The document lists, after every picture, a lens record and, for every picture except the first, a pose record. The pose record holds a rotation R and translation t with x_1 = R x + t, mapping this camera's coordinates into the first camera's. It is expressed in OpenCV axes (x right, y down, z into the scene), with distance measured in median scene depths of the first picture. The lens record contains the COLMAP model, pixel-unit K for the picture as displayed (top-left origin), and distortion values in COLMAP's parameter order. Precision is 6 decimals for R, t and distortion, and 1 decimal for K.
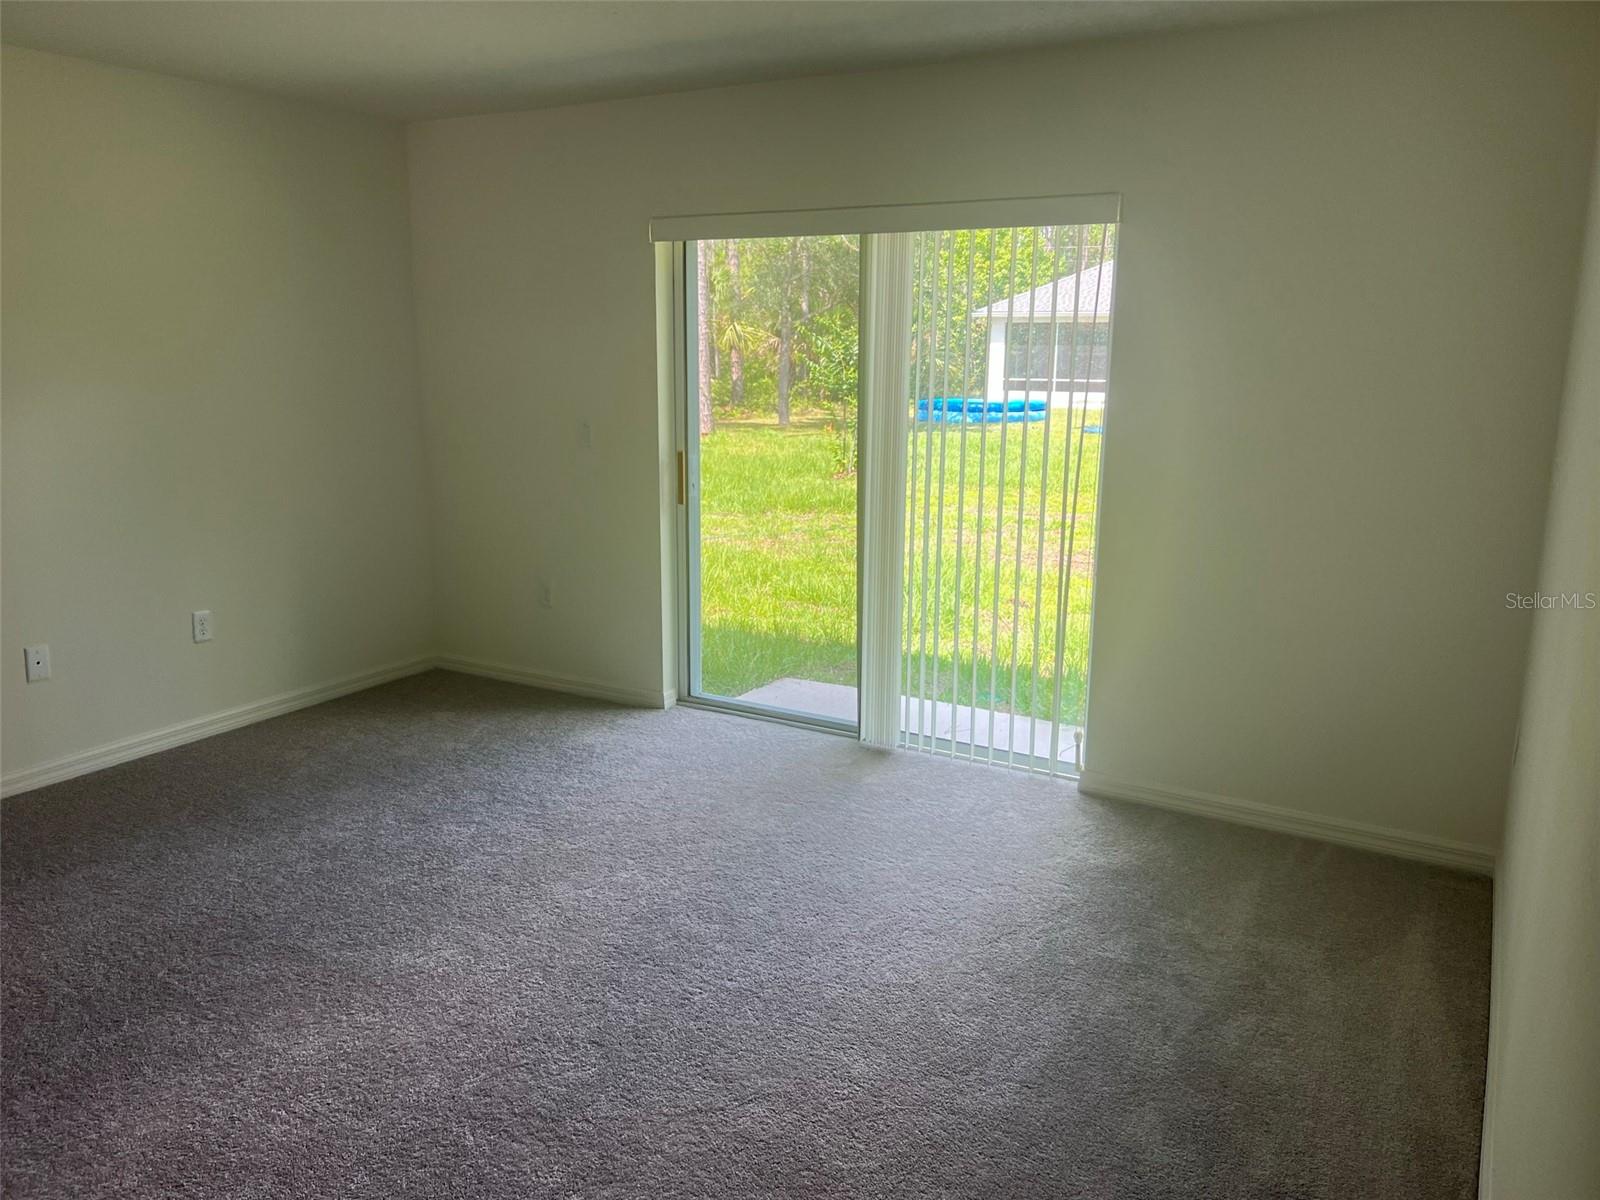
lens RADIAL K [[1205.4, 0, 797.5], [0, 1205.4, 589.0], [0, 0, 1]] dist [0.053325, -0.061241]
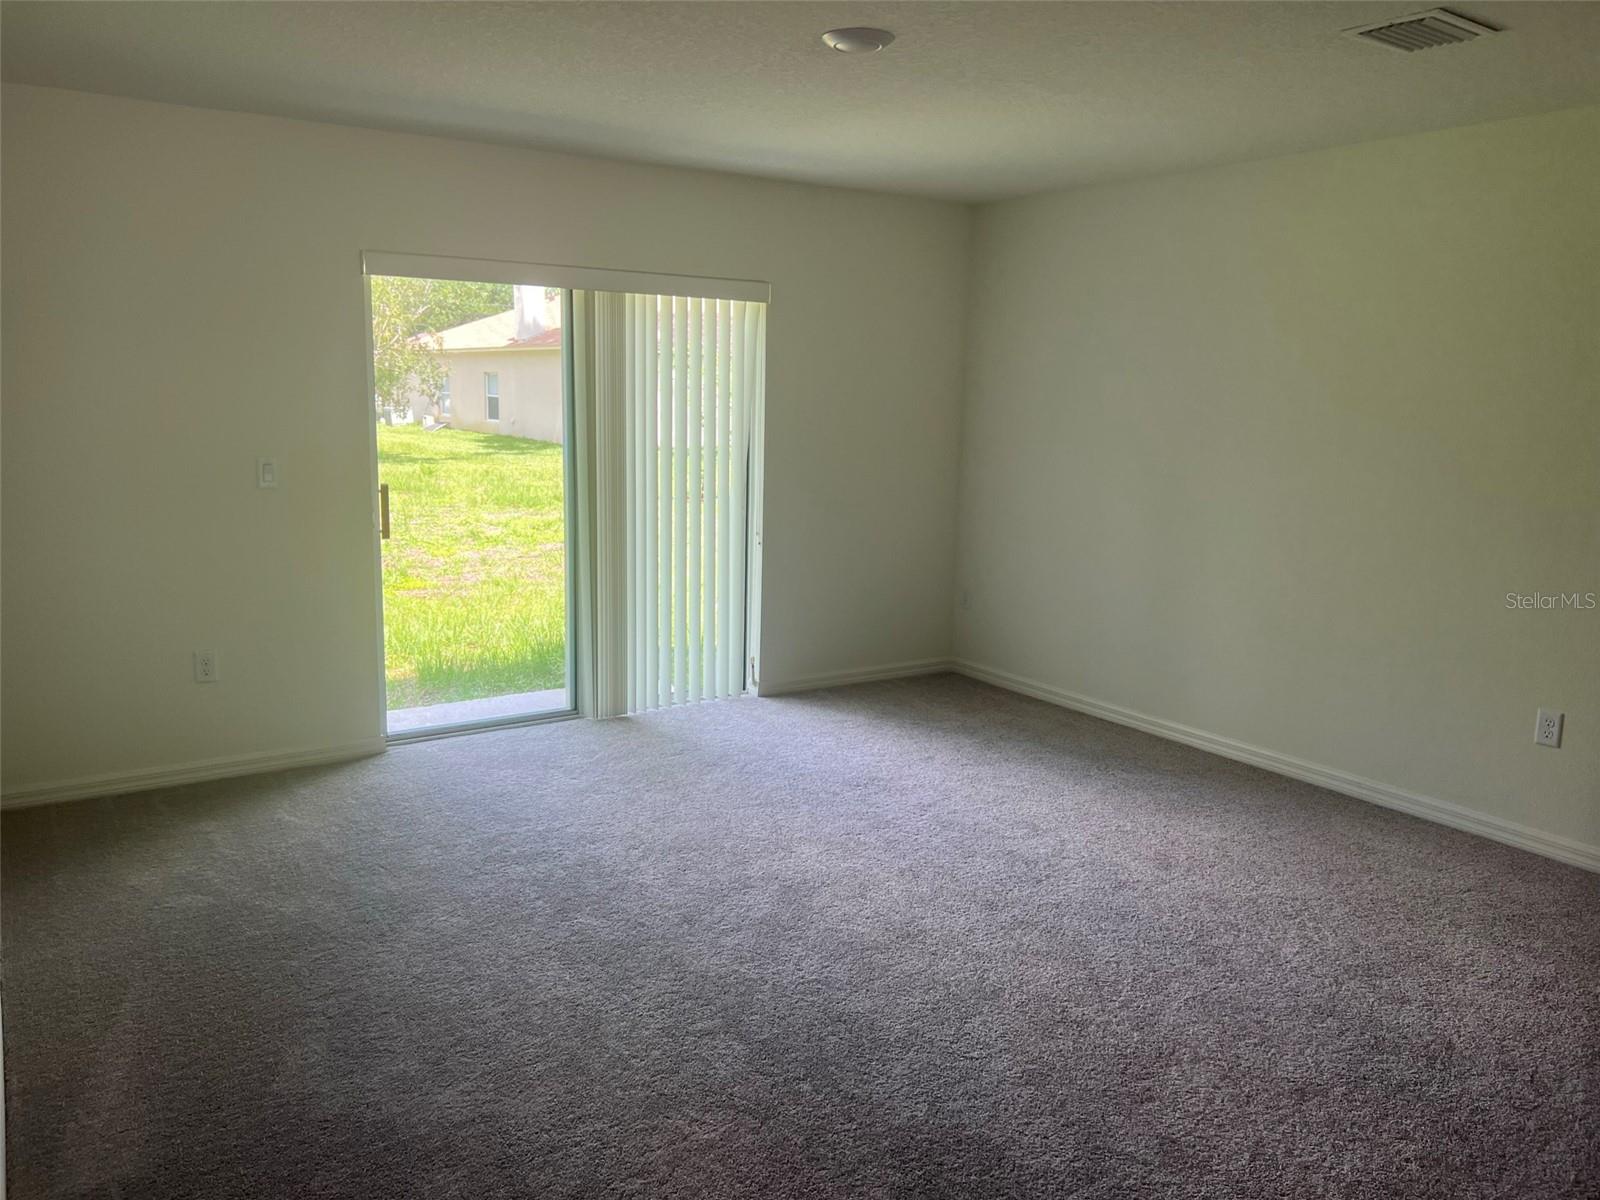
lens RADIAL K [[1205.4, 0, 801.4], [0, 1205.4, 587.3], [0, 0, 1]] dist [0.053325, -0.061241]
pose [[0.437719, -0.144981, 0.887346, -1.019217], [0.165664, 0.983022, 0.078893, -0.065491], [-0.883718, 0.112468, 0.454305, 0.312340]]
